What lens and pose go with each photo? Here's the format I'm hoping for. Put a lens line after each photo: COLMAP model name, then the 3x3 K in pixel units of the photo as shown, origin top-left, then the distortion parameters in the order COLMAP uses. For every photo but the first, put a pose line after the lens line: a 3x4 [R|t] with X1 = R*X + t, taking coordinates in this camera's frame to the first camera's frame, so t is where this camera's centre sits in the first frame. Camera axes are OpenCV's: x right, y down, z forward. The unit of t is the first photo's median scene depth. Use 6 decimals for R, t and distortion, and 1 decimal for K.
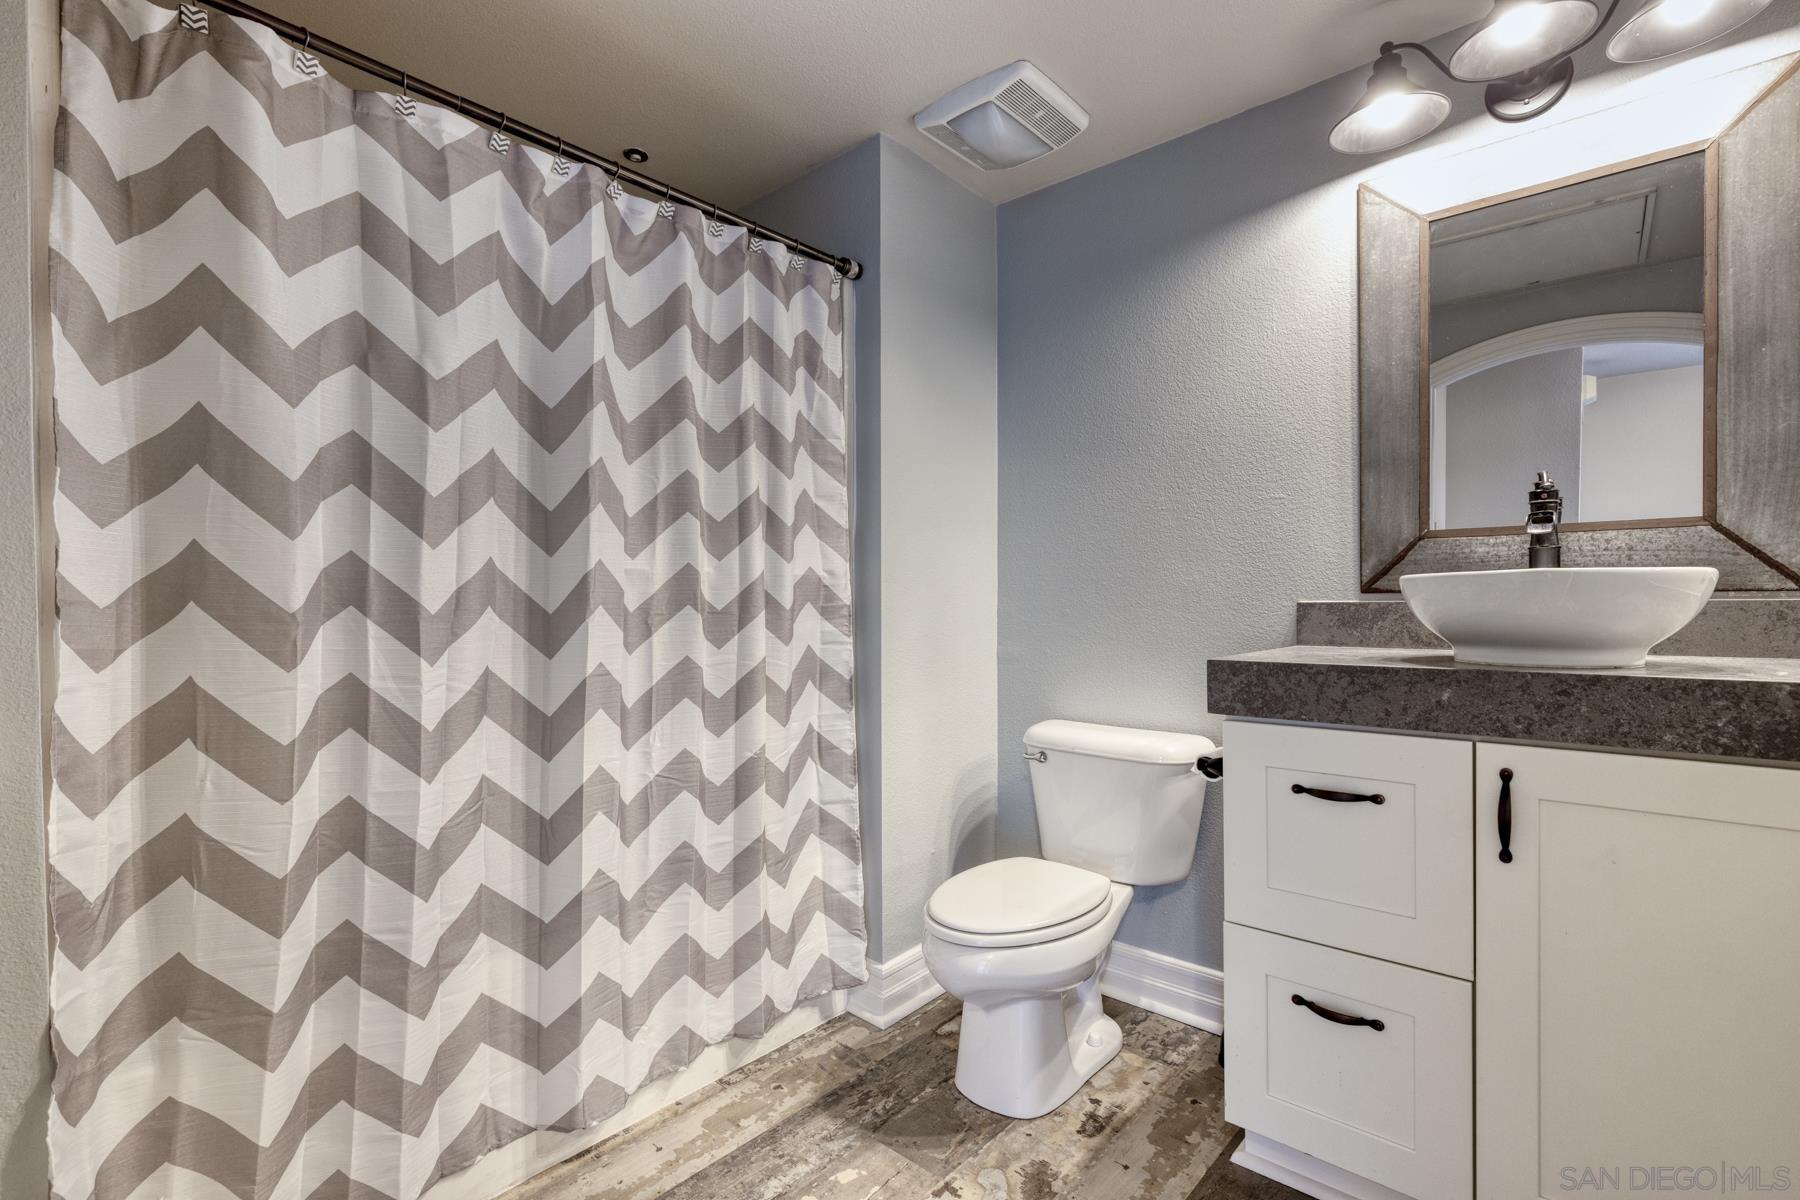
lens RADIAL K [[821.9, 0, 892.6], [0, 821.9, 607.3], [0, 0, 1]] dist [0.001400, 0.000037]
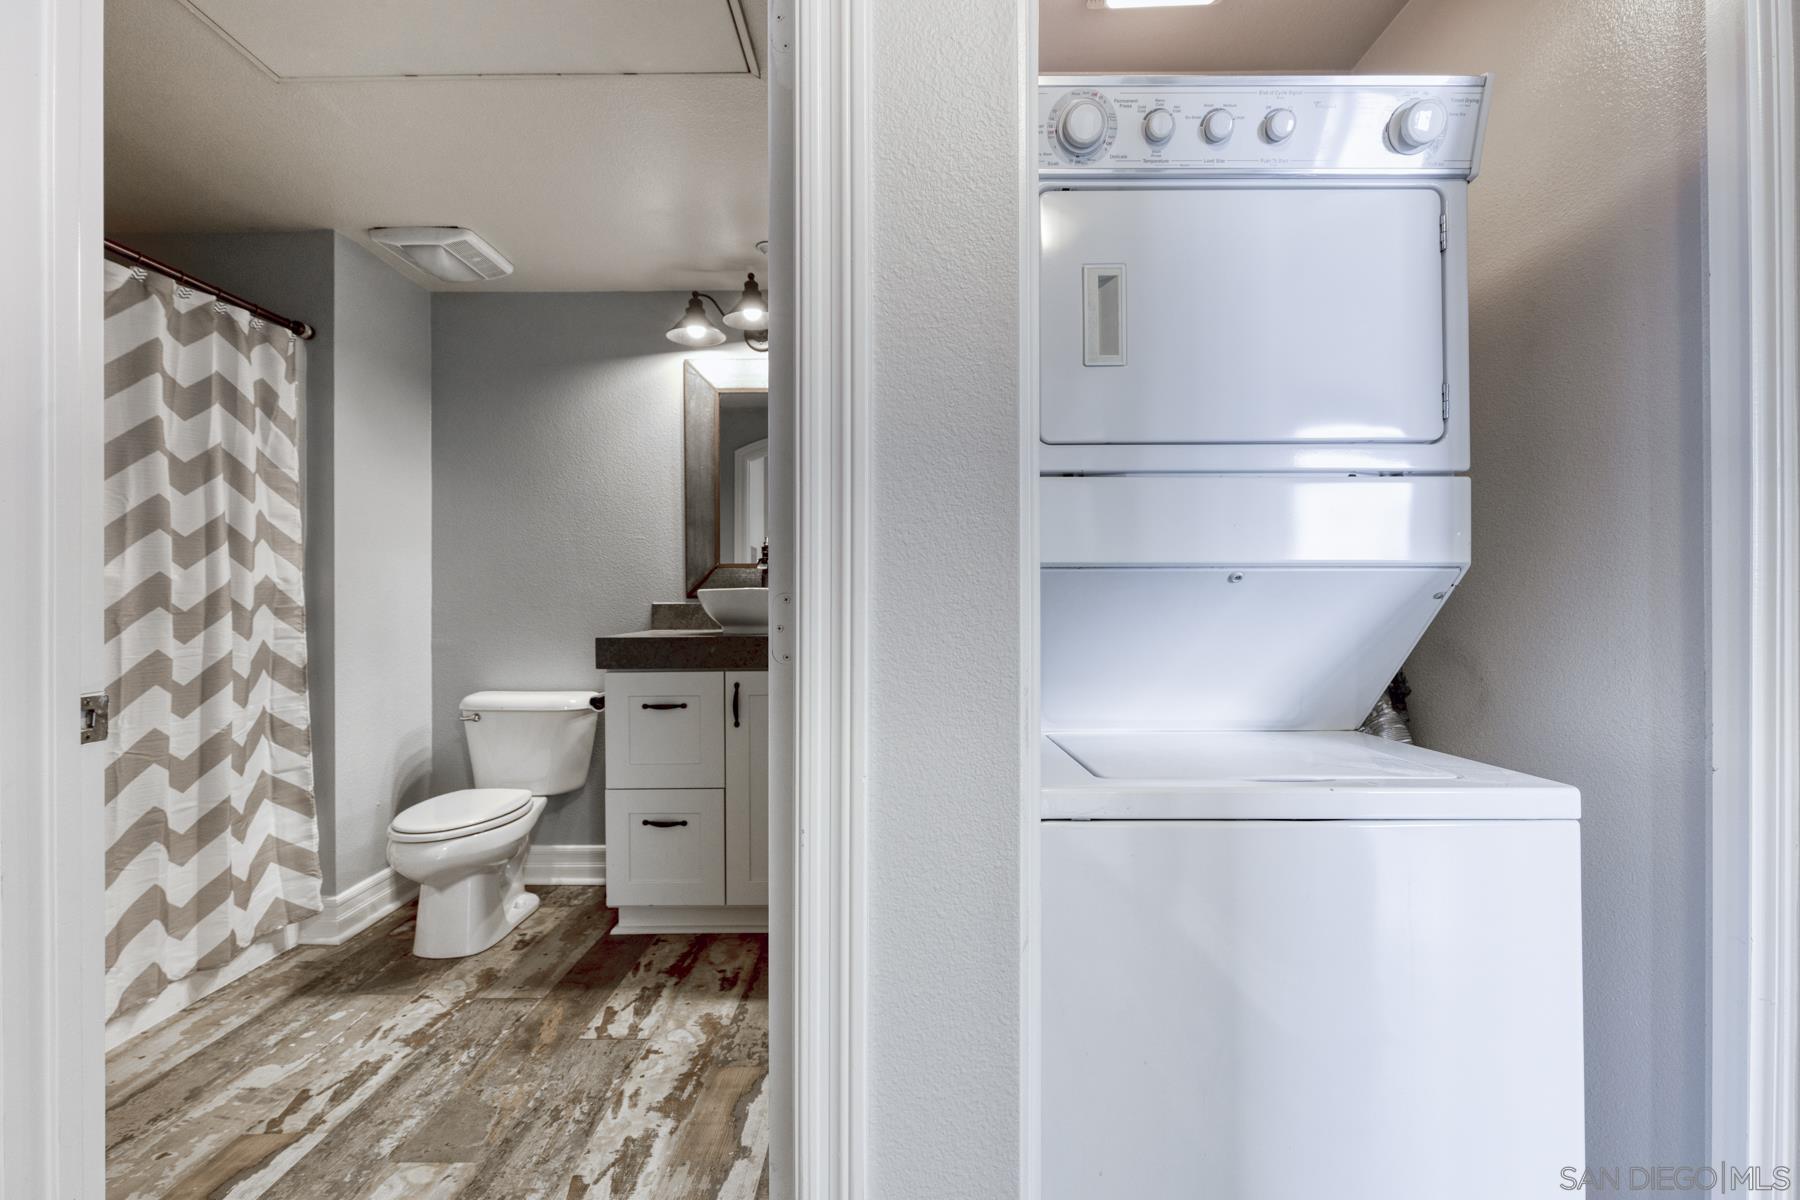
lens RADIAL K [[802.1, 0, 900.0], [0, 802.1, 600.0], [0, 0, 1]] dist [-0.000564, -0.000279]
pose [[0.752577, 0.001299, 0.658503, -0.185946], [0.005403, 0.999952, -0.008147, 0.002178], [-0.658482, 0.009689, 0.752534, -0.523541]]
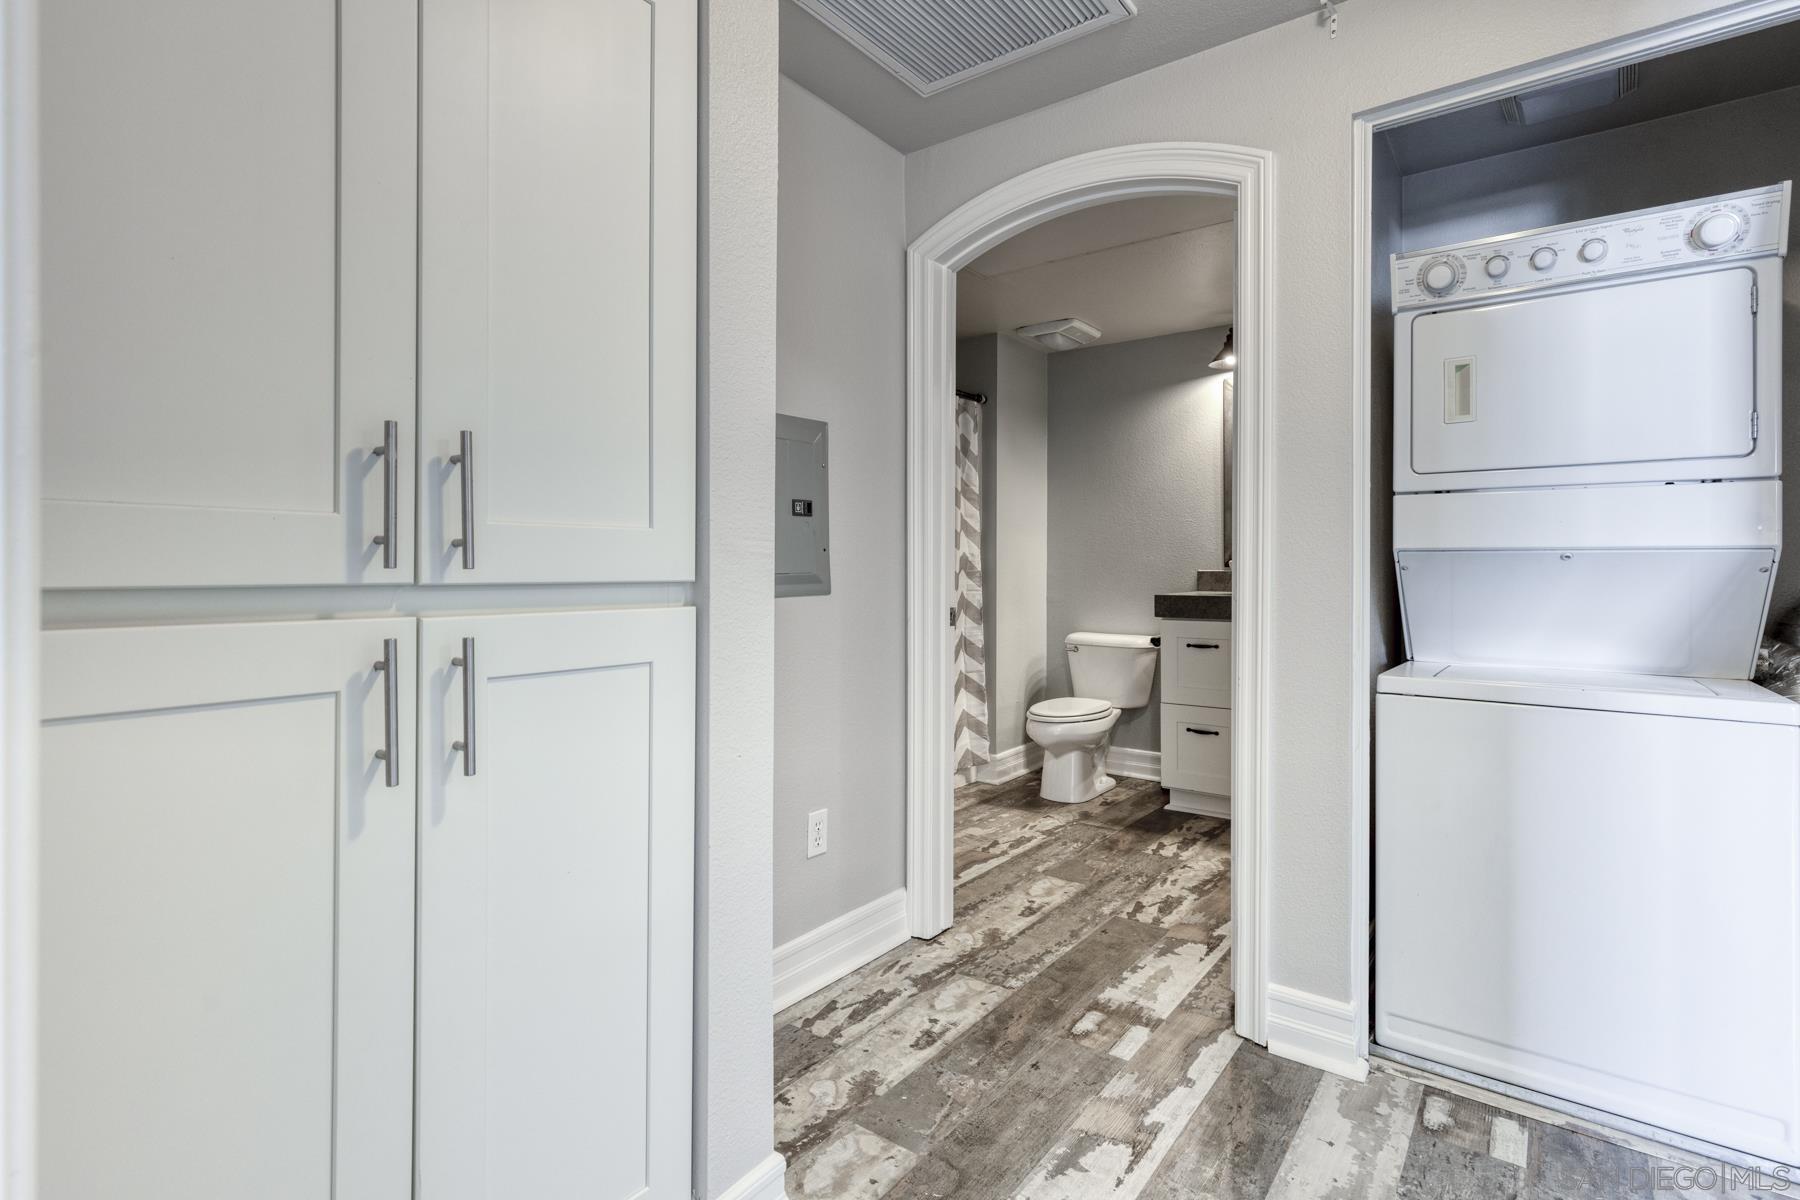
lens RADIAL K [[852.8, 0, 949.6], [0, 852.8, 564.8], [0, 0, 1]] dist [0.001112, -0.000043]
pose [[0.993870, 0.006431, 0.110370, -0.384780], [-0.005327, 0.999933, -0.010297, 0.004073], [-0.110429, 0.009646, 0.993837, -1.113084]]
